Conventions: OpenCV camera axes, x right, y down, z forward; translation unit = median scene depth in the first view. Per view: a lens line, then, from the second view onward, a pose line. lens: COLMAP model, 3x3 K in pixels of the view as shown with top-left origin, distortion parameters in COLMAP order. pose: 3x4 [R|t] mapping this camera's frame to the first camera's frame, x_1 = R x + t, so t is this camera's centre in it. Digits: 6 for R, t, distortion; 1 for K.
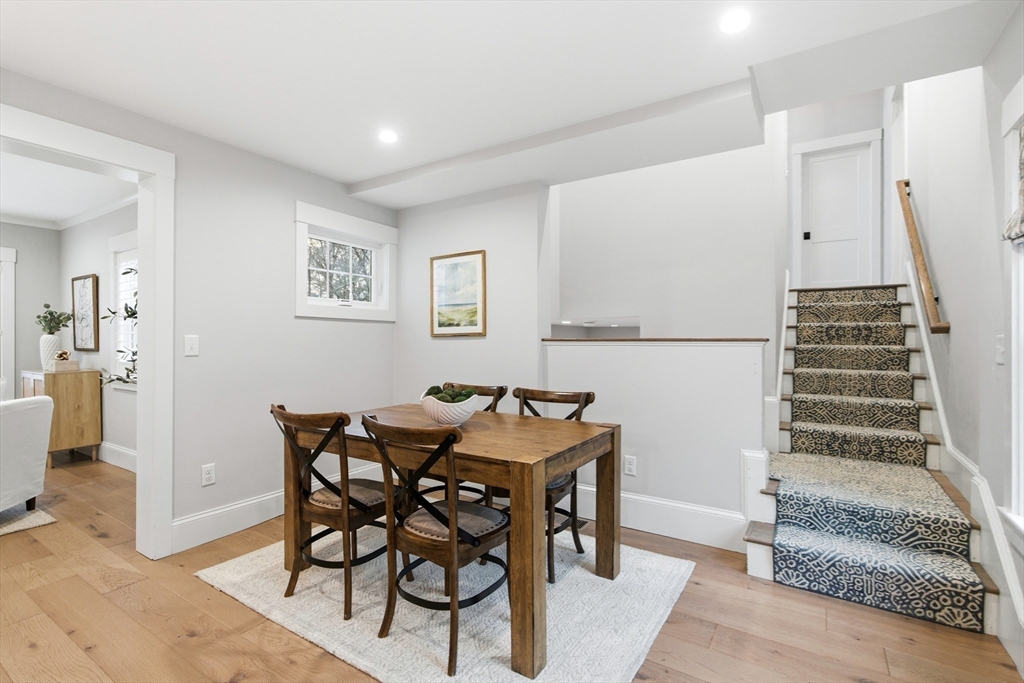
lens RADIAL K [[474.9, 0, 512.5], [0, 474.9, 347.8], [0, 0, 1]] dist [0.001413, 0.000626]
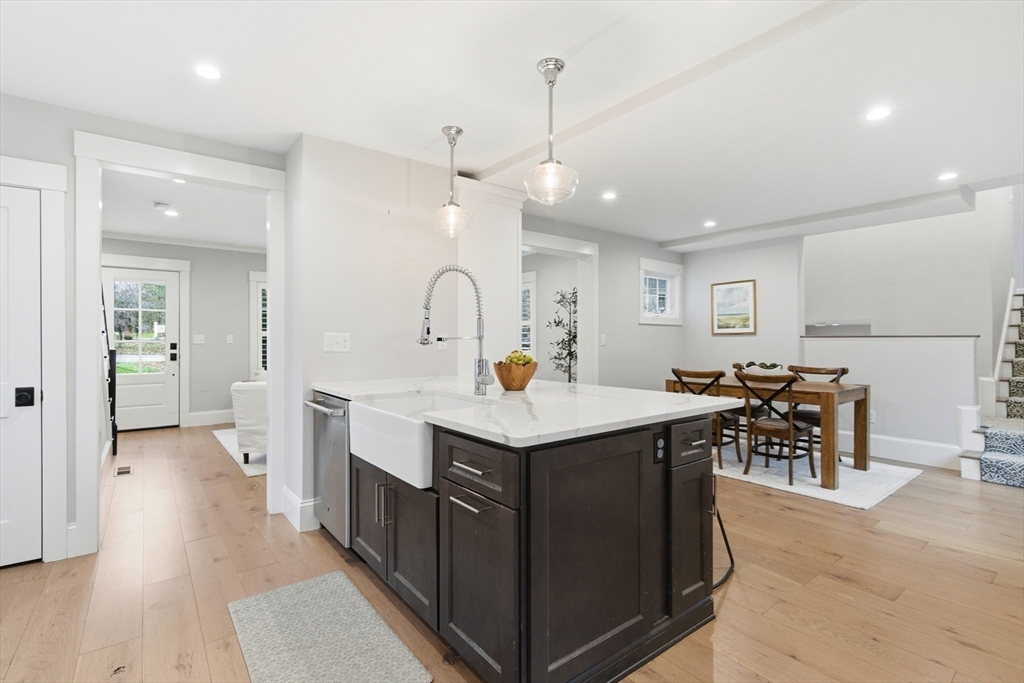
lens RADIAL K [[474.9, 0, 511.7], [0, 474.9, 339.7], [0, 0, 1]] dist [0.001413, 0.000626]
pose [[0.945070, -0.001577, -0.326864, -0.327183], [-0.001866, 0.999946, -0.010219, 0.011599], [0.326863, 0.010267, 0.945016, -0.798274]]
